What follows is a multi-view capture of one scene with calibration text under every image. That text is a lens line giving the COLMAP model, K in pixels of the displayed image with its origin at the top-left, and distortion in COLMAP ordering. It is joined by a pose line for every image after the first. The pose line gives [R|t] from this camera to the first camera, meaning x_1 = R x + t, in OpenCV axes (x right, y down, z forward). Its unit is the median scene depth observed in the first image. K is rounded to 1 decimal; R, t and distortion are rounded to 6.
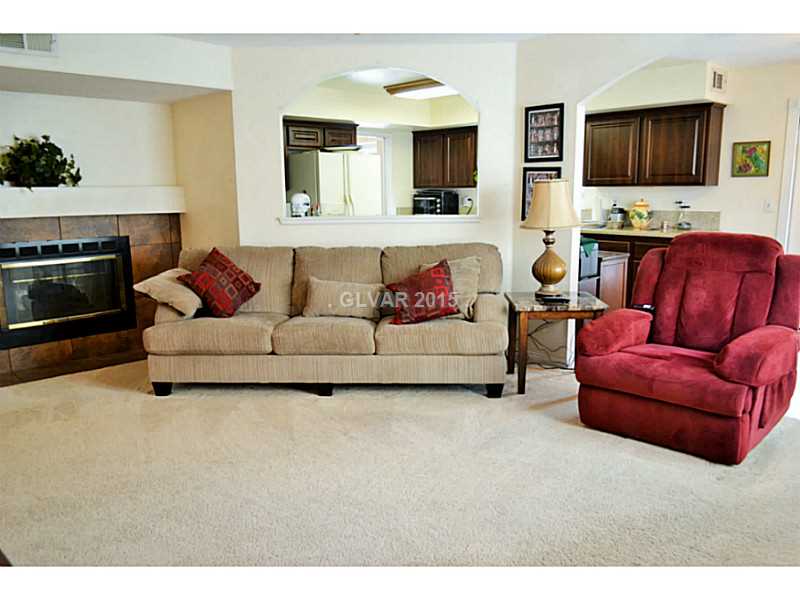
lens RADIAL K [[631.2, 0, 398.8], [0, 631.2, 303.4], [0, 0, 1]] dist [-0.011018, -0.007065]
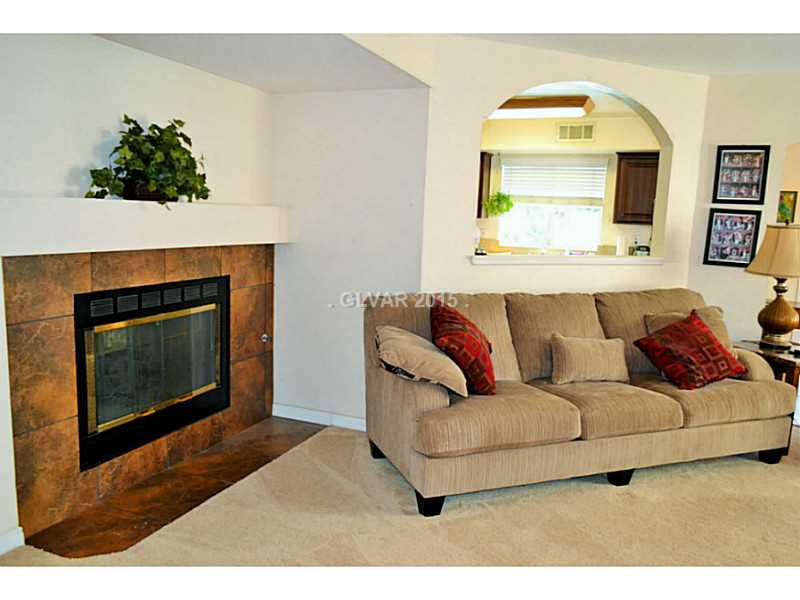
lens RADIAL K [[631.2, 0, 400.9], [0, 631.2, 302.7], [0, 0, 1]] dist [-0.011018, -0.007065]
pose [[0.914441, -0.012533, 0.404525, -0.625321], [0.025134, 0.999350, -0.025854, -0.063687], [-0.403938, 0.033809, 0.914161, 0.342304]]
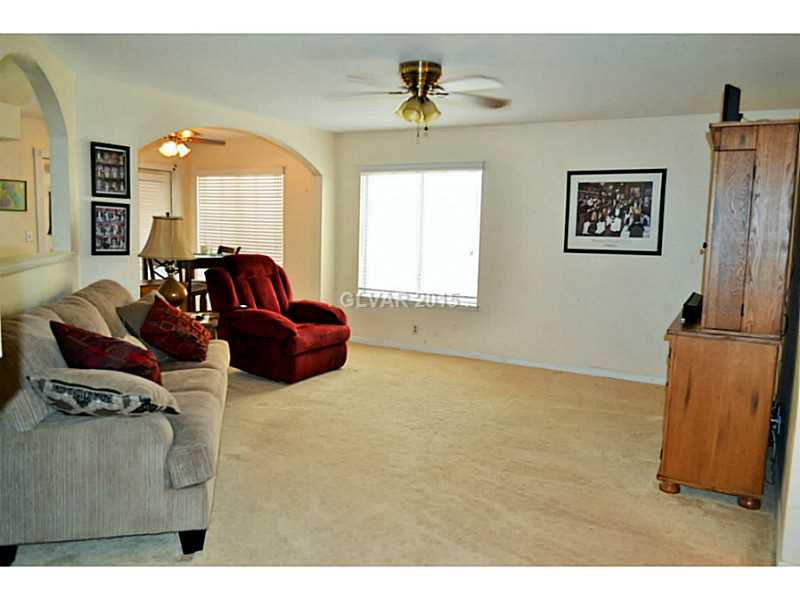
lens RADIAL K [[631.2, 0, 402.5], [0, 631.2, 302.3], [0, 0, 1]] dist [-0.011018, -0.007065]
pose [[-0.268036, -0.109845, 0.957126, -0.917757], [0.150844, 0.976441, 0.154305, -0.144231], [-0.951526, 0.185736, -0.245152, 0.832123]]
